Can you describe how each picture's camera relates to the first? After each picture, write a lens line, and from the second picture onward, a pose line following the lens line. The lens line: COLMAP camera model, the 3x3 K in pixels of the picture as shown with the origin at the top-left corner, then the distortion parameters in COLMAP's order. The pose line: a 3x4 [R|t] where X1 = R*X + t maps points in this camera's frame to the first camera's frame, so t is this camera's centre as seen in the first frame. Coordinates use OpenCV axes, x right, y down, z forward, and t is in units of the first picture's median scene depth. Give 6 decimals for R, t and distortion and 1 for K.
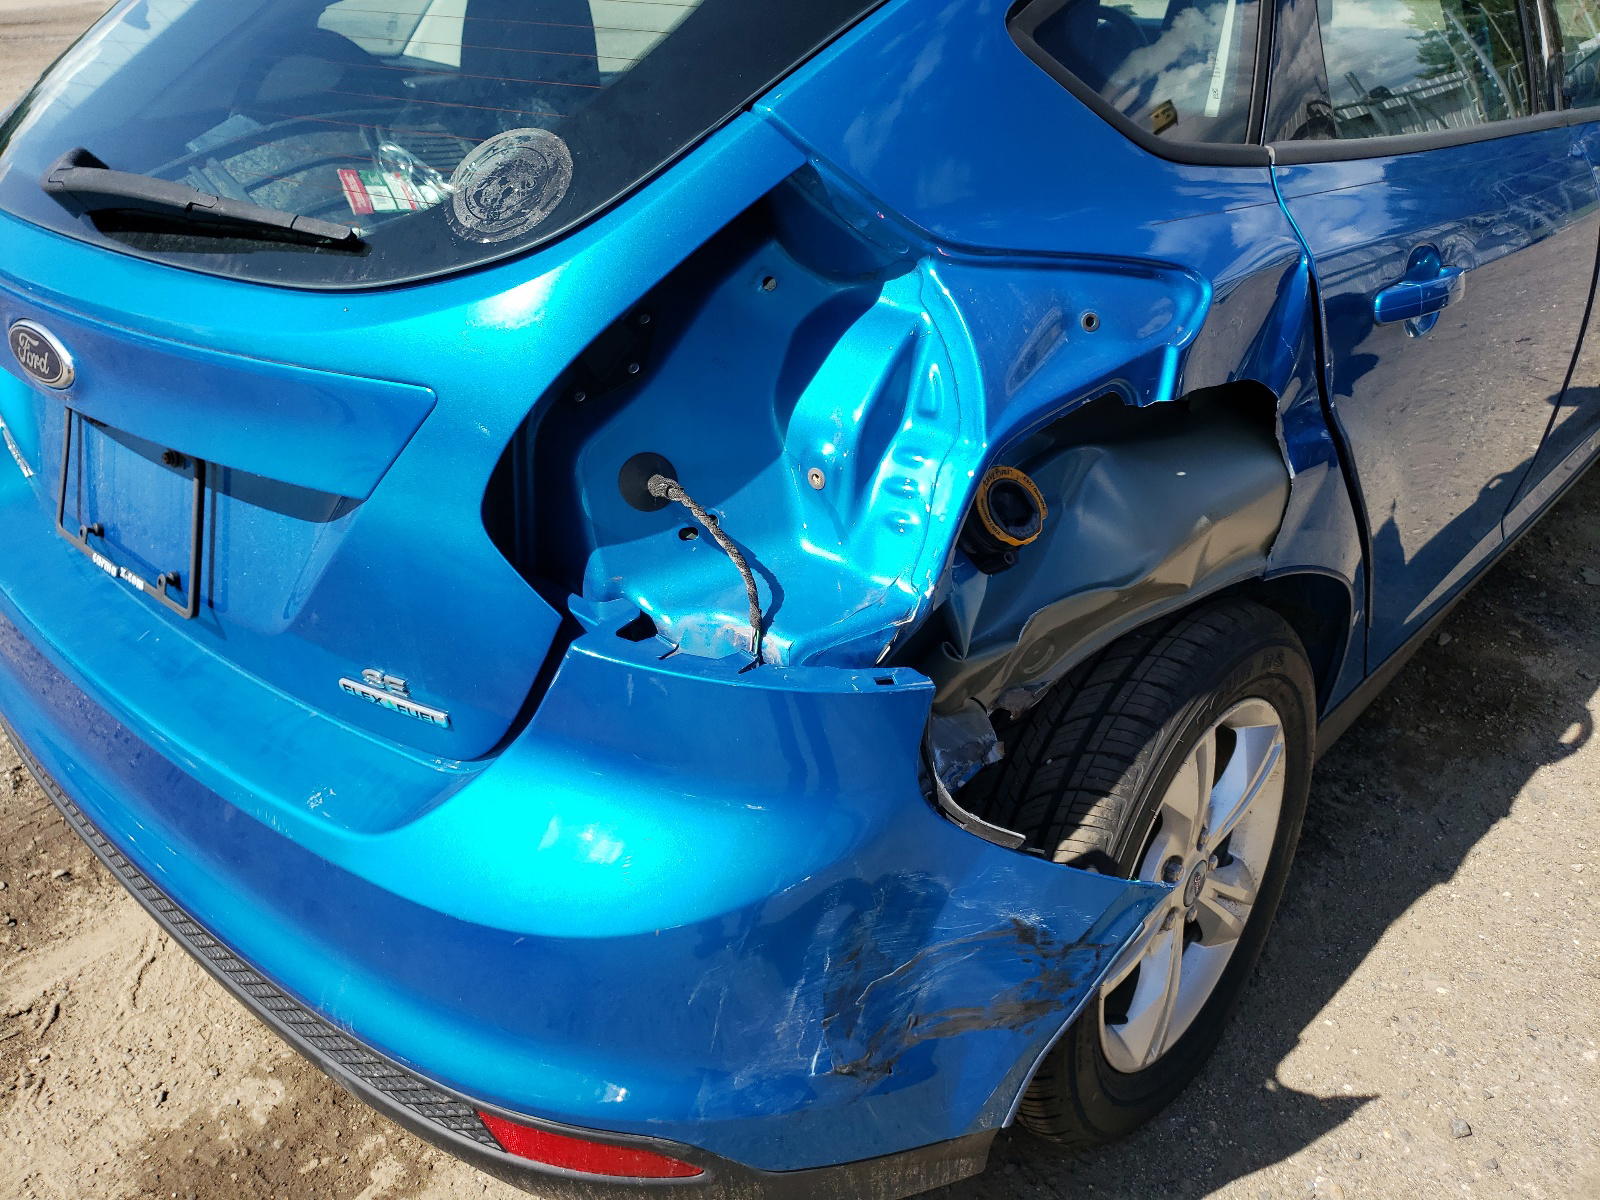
lens RADIAL K [[1230.2, 0, 795.3], [0, 1230.2, 595.4], [0, 0, 1]] dist [0.041617, -0.016527]
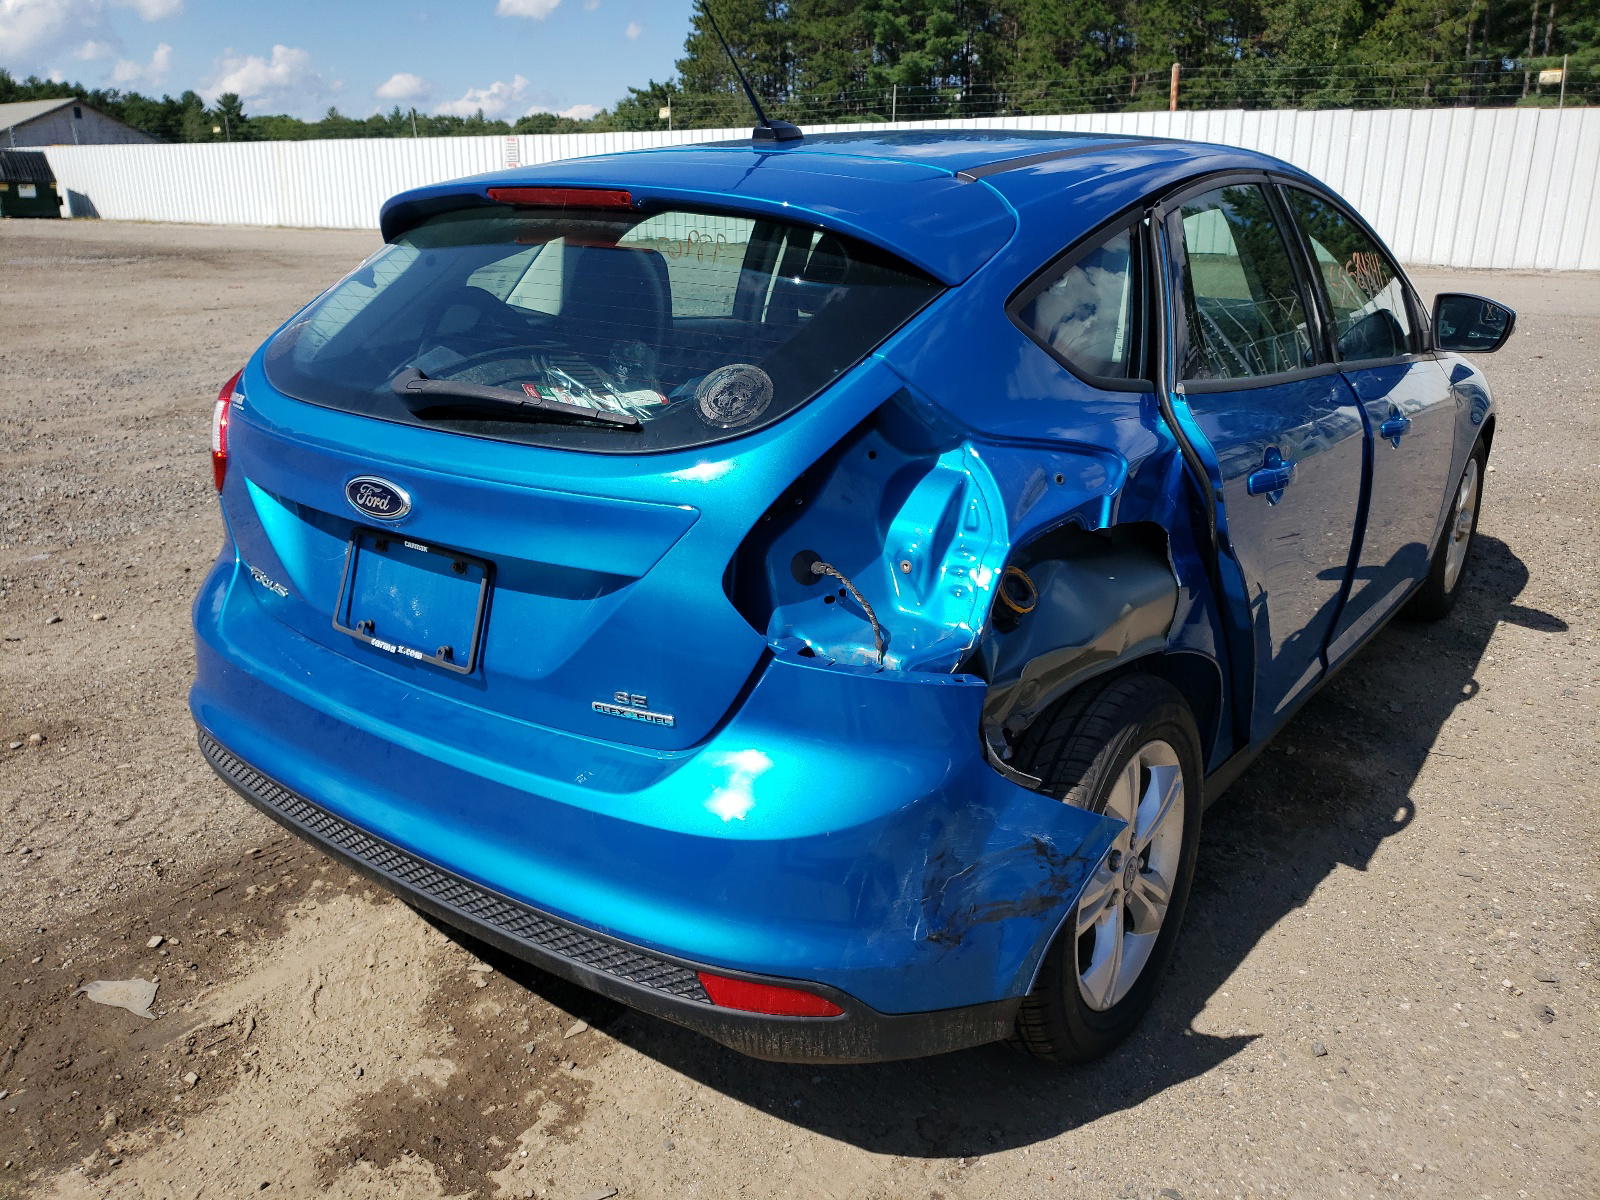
lens RADIAL K [[1230.2, 0, 807.0], [0, 1230.2, 608.2], [0, 0, 1]] dist [0.041617, -0.016527]
pose [[0.994437, 0.000593, 0.105333, -0.231102], [0.016110, 0.987364, -0.157649, 0.173629], [-0.104096, 0.158469, 0.981861, -0.480046]]
